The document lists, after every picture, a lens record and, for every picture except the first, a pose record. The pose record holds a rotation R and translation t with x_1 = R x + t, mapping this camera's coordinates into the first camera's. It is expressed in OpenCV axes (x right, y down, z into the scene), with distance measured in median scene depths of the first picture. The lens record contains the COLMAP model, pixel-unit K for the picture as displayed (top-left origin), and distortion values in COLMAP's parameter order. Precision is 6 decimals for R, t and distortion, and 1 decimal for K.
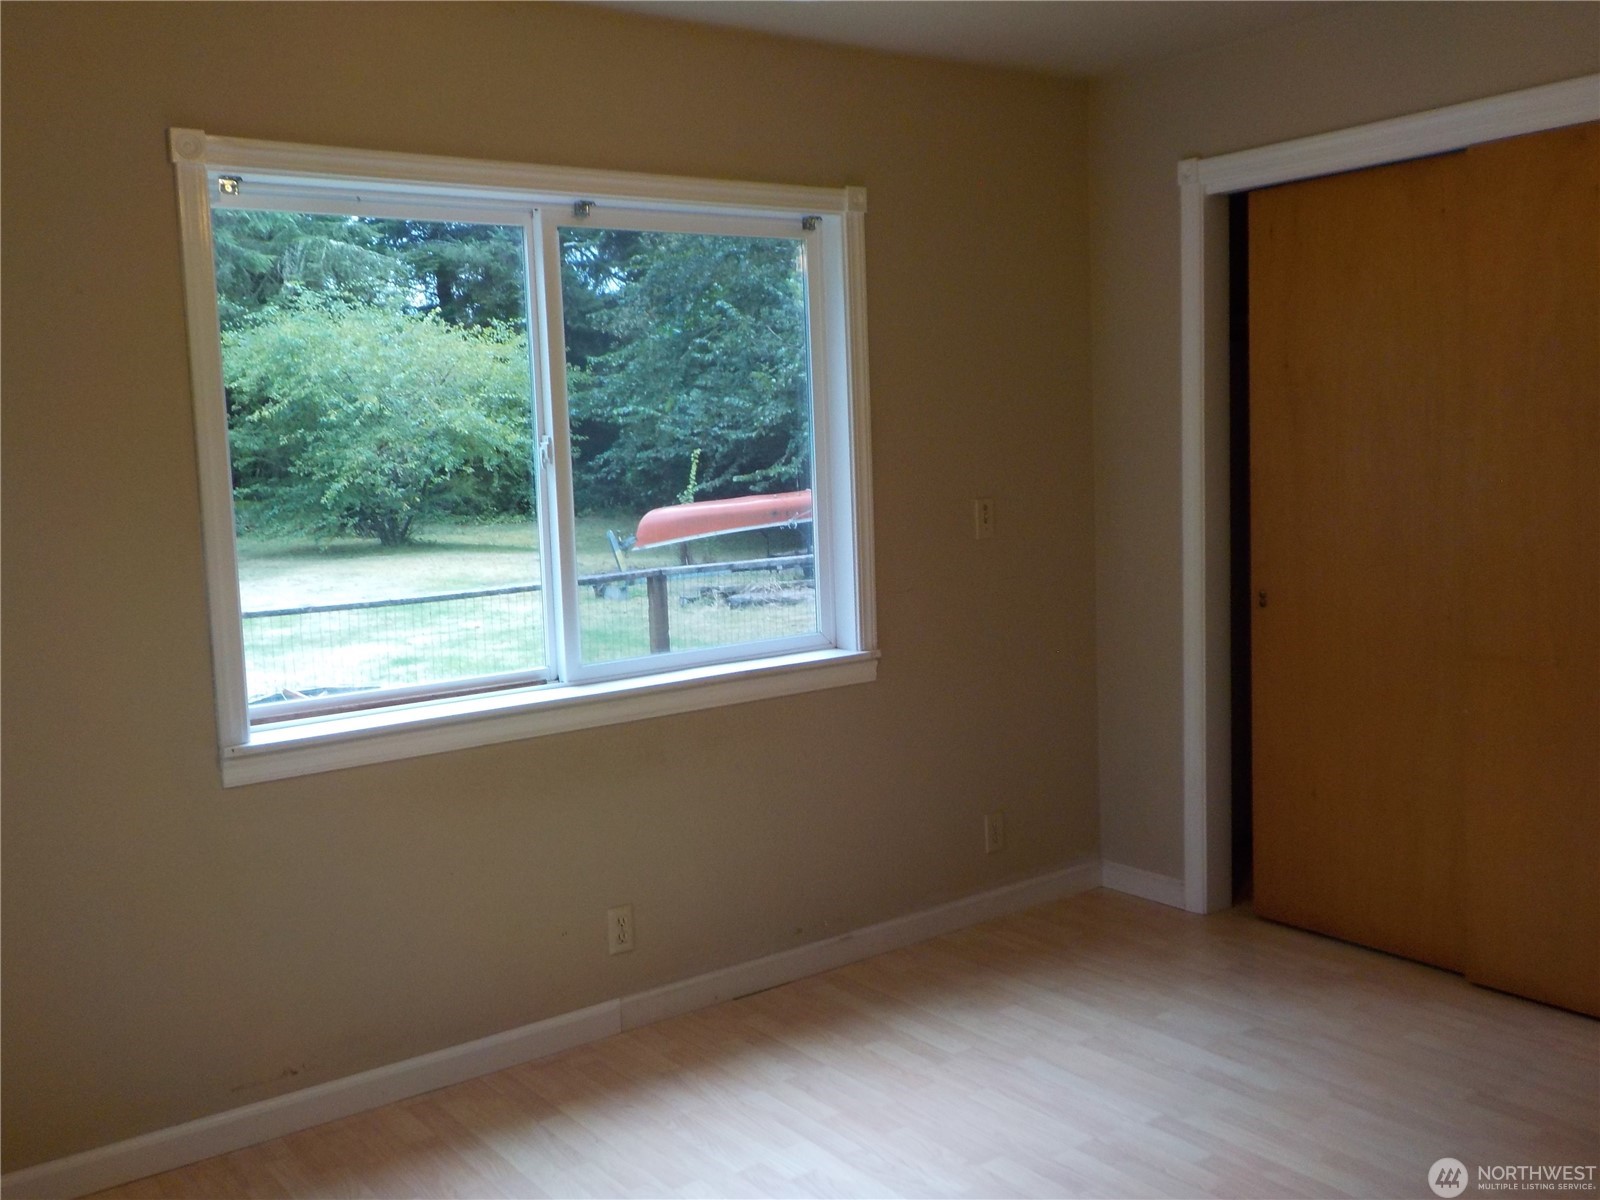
lens RADIAL K [[1480.4, 0, 799.2], [0, 1480.4, 577.4], [0, 0, 1]] dist [-0.009492, 0.105987]
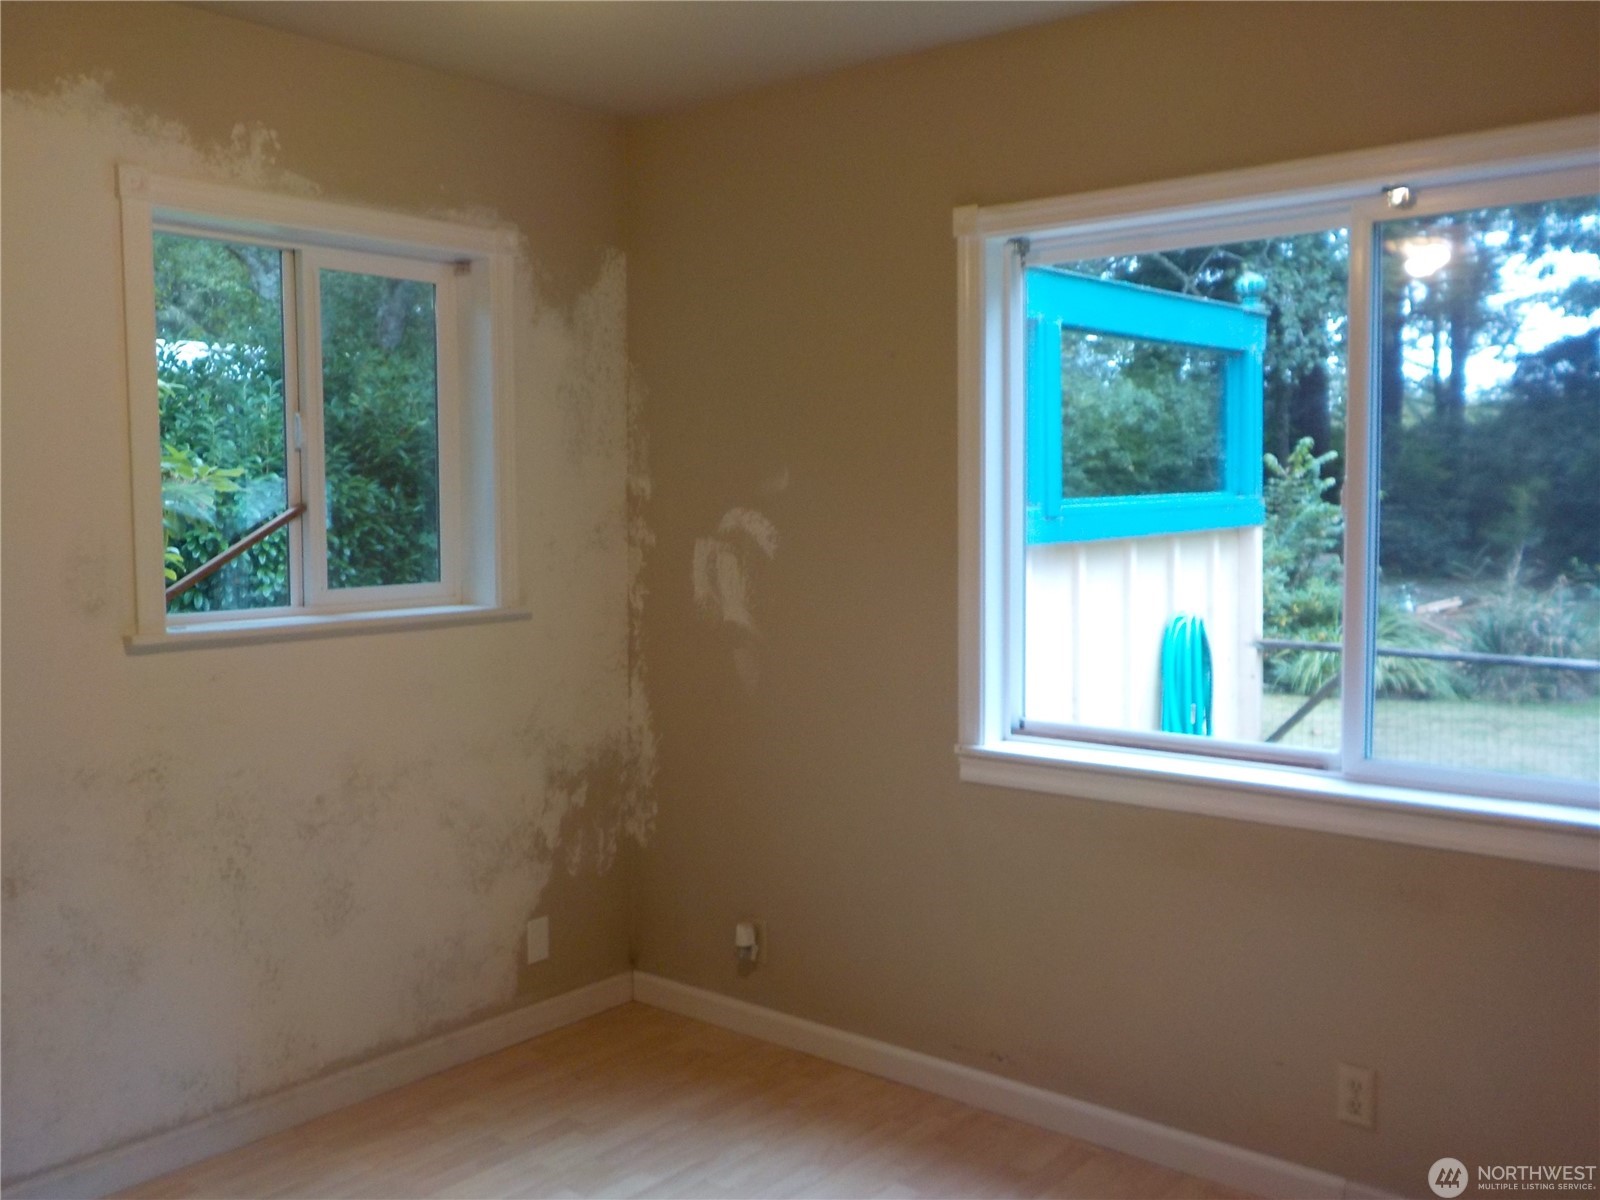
lens RADIAL K [[1480.4, 0, 799.2], [0, 1480.4, 577.4], [0, 0, 1]] dist [-0.009492, 0.105987]
pose [[0.248385, 0.079713, -0.965376, 0.640011], [-0.105120, 0.992941, 0.054942, -0.059737], [0.962941, 0.087834, 0.255011, 0.554294]]
